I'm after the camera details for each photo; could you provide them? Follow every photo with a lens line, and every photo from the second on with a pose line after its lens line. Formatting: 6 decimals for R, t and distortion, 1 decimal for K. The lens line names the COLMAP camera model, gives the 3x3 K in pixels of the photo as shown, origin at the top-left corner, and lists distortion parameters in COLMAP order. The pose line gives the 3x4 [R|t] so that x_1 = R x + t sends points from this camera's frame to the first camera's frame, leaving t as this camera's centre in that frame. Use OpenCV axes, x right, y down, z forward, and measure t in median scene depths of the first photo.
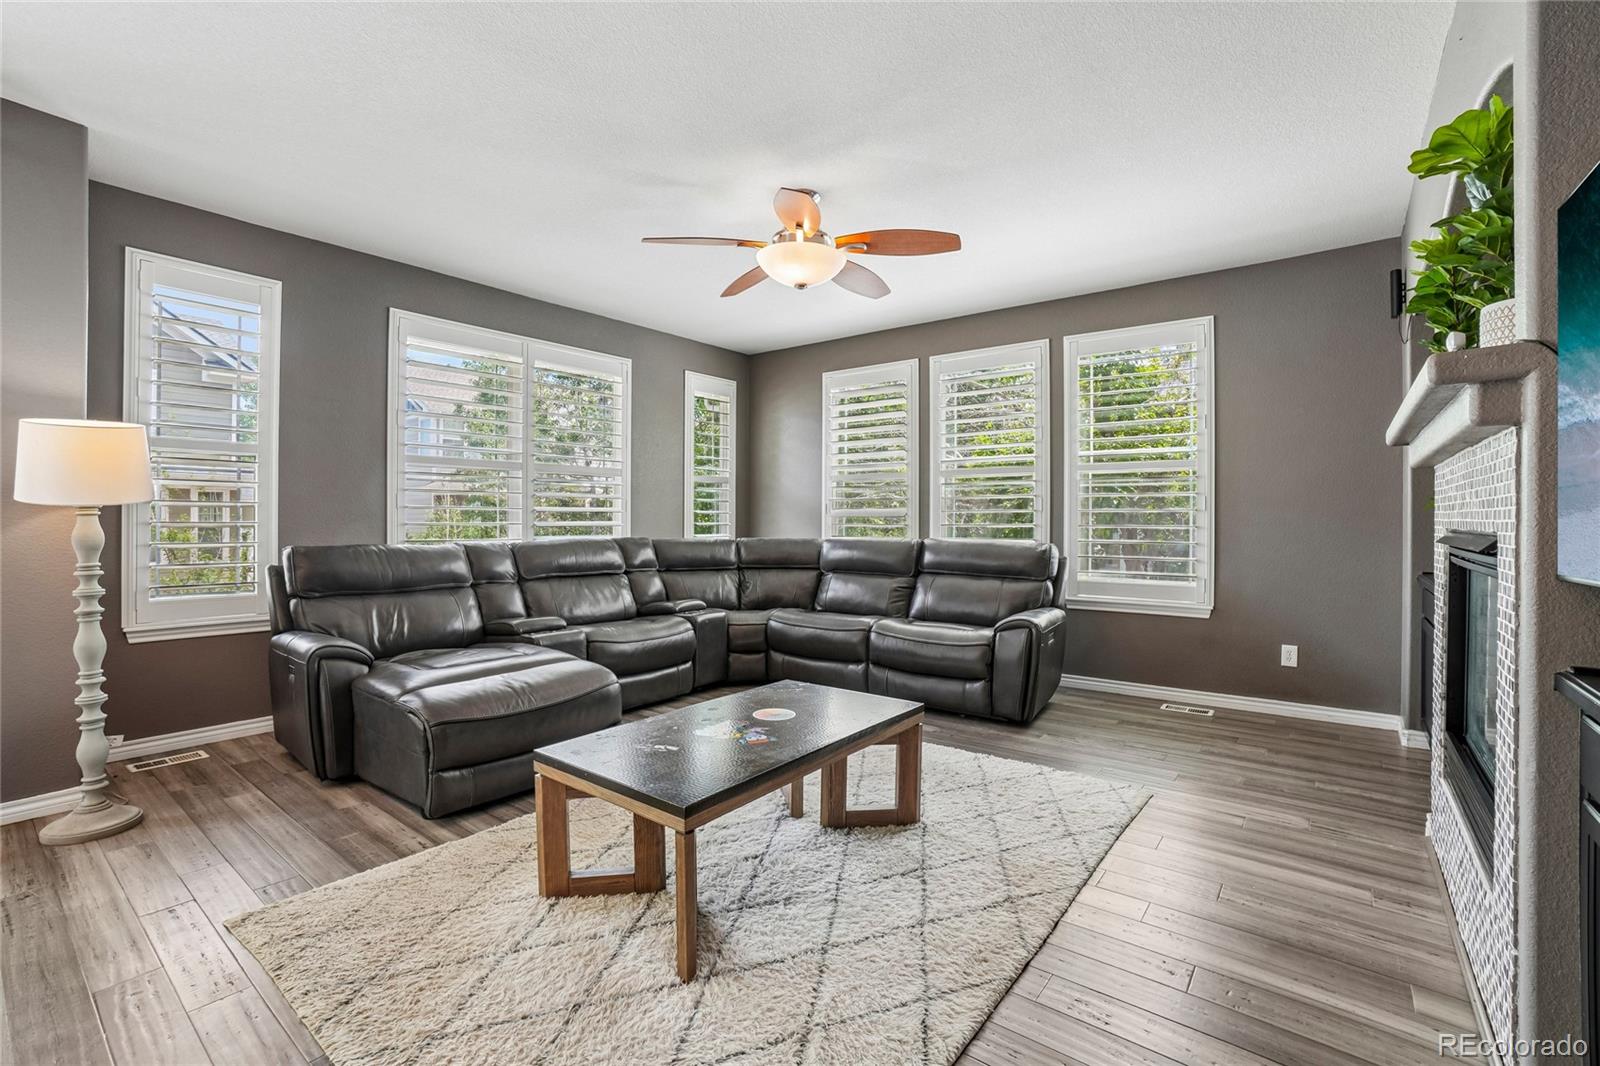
lens RADIAL K [[705.1, 0, 800.4], [0, 705.1, 519.9], [0, 0, 1]] dist [-0.054404, 0.025254]
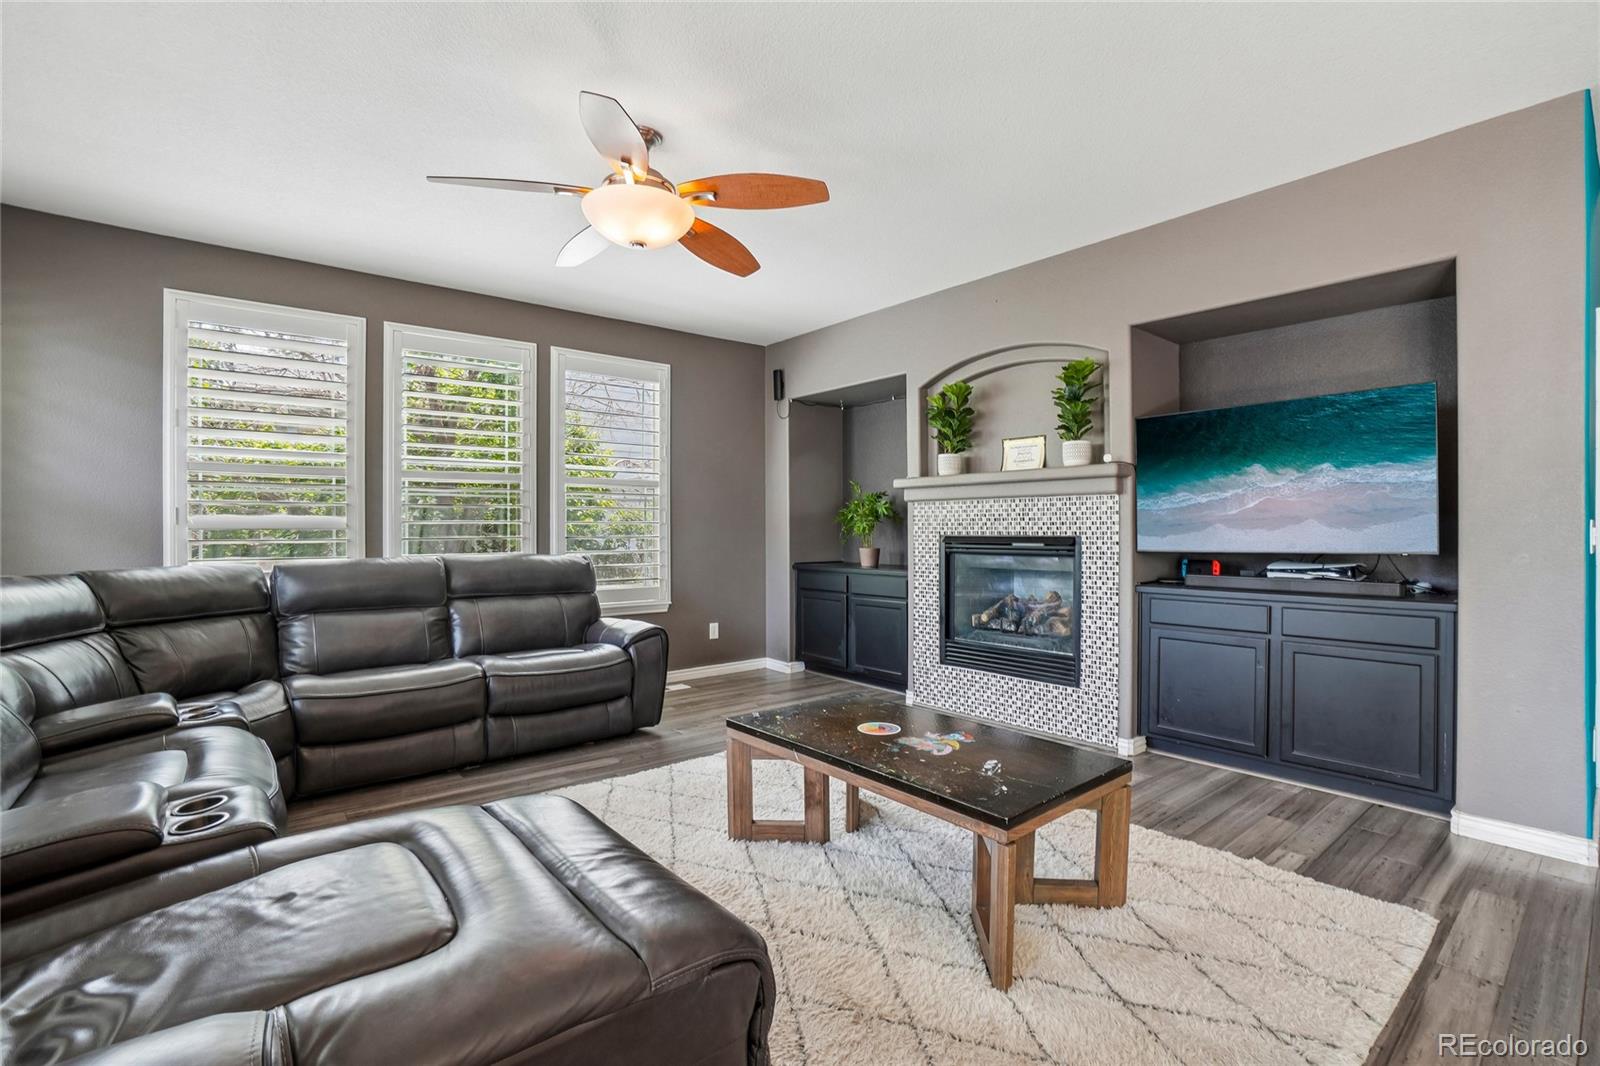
lens RADIAL K [[719.8, 0, 786.0], [0, 719.8, 530.2], [0, 0, 1]] dist [-0.041519, 0.000466]
pose [[0.232559, -0.004065, 0.972574, -0.588770], [0.004495, 0.999985, 0.003105, -0.004461], [-0.972572, 0.003650, 0.232573, 0.496266]]
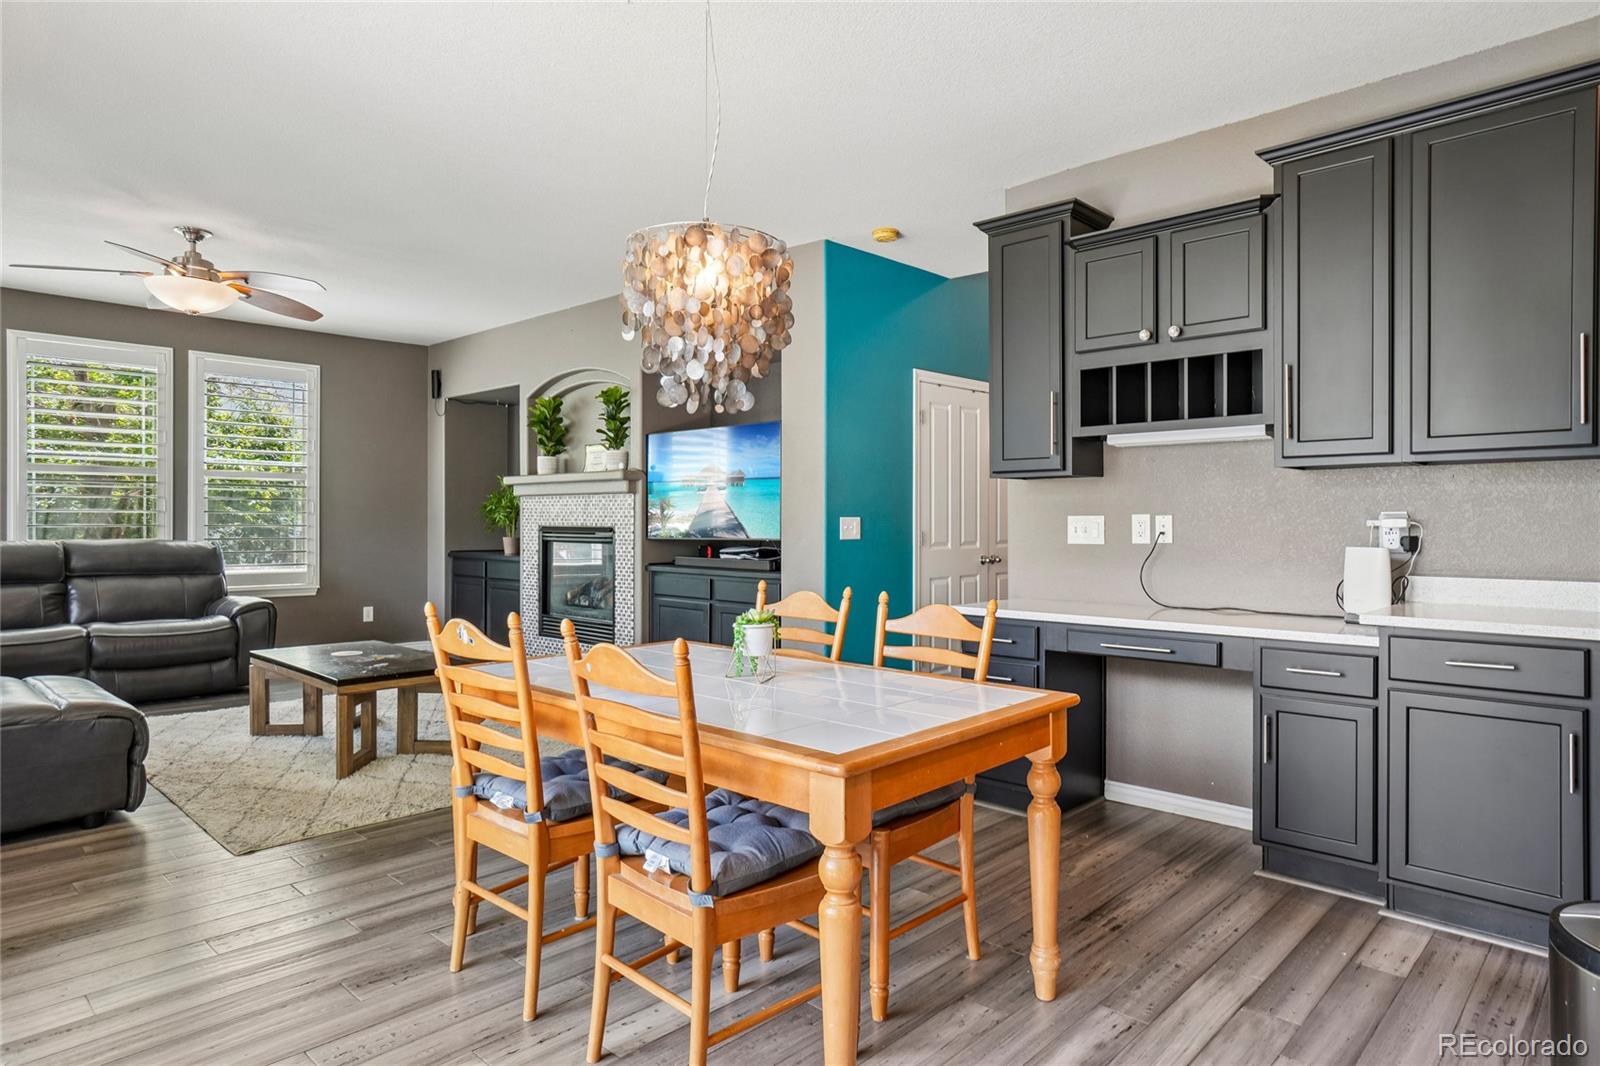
lens RADIAL K [[926.5, 0, 753.0], [0, 926.5, 527.0], [0, 0, 1]] dist [0.028340, 0.001033]
pose [[0.138593, -0.008799, 0.990310, -1.041636], [-0.002661, 0.999954, 0.009257, -0.006365], [-0.990346, -0.003918, 0.138563, -0.067868]]
